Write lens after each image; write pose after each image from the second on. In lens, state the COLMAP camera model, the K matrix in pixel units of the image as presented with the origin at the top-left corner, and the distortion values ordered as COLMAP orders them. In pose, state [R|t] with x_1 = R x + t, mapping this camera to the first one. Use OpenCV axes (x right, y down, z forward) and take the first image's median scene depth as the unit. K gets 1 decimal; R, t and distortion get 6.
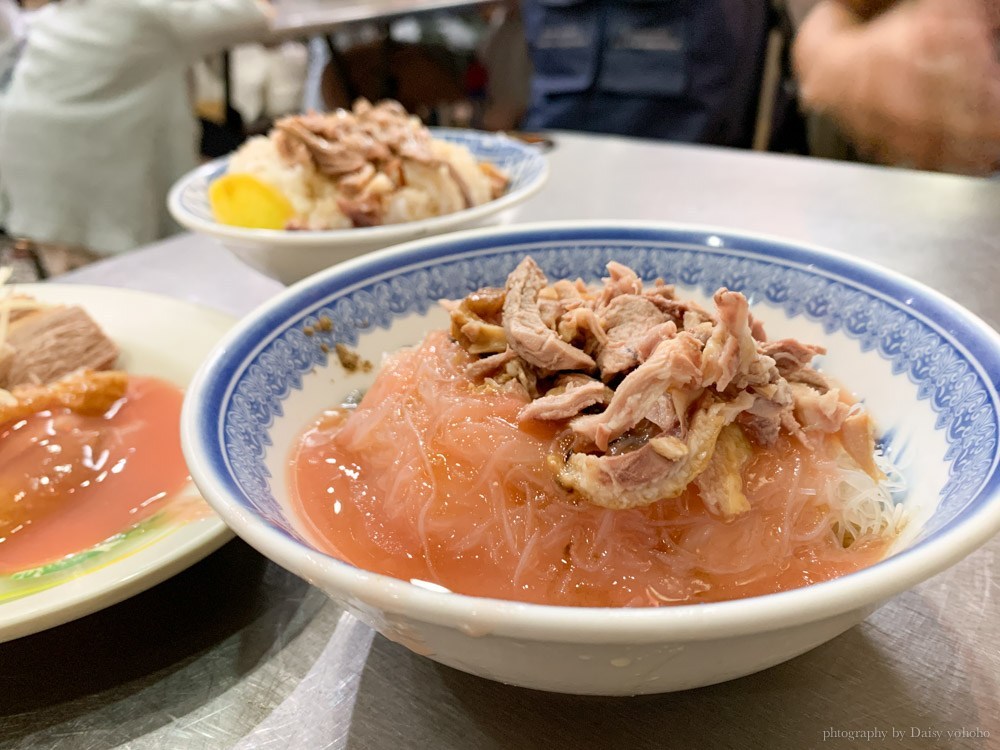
lens RADIAL K [[837.6, 0, 500.0], [0, 837.6, 375.0], [0, 0, 1]] dist [0.082569, -0.183835]
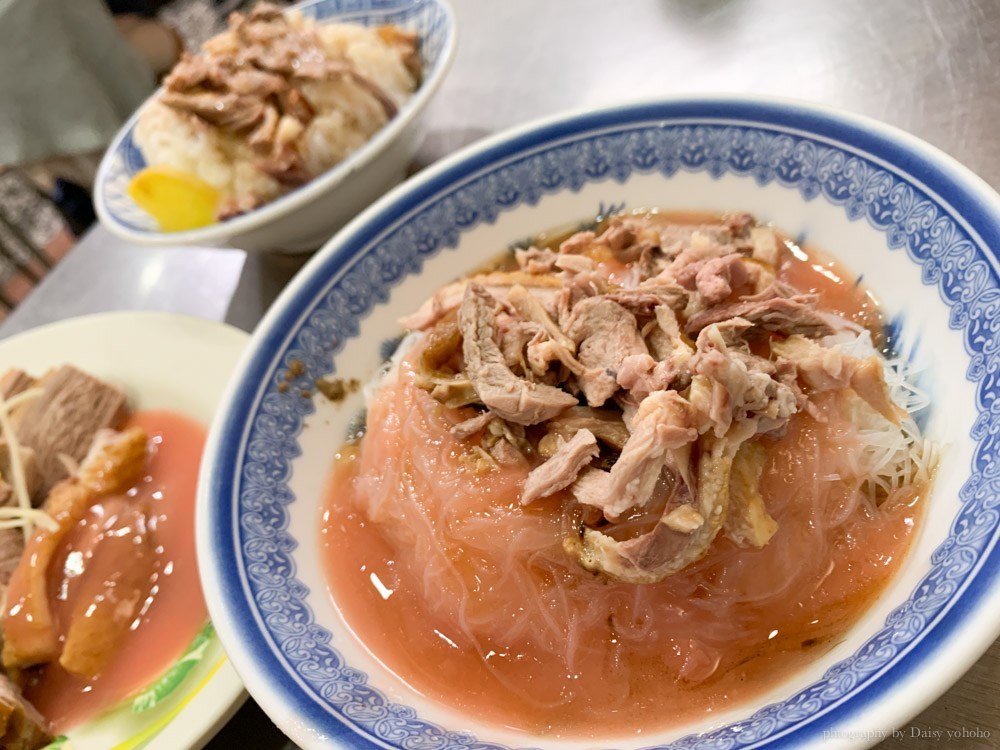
lens RADIAL K [[765.6, 0, 500.0], [0, 765.6, 375.0], [0, 0, 1]] dist [0.009552, -0.008445]
pose [[0.941218, -0.324390, -0.094230, 0.109197], [0.336861, 0.880569, 0.333351, -0.316488], [-0.025160, -0.345498, 0.938082, 0.197448]]
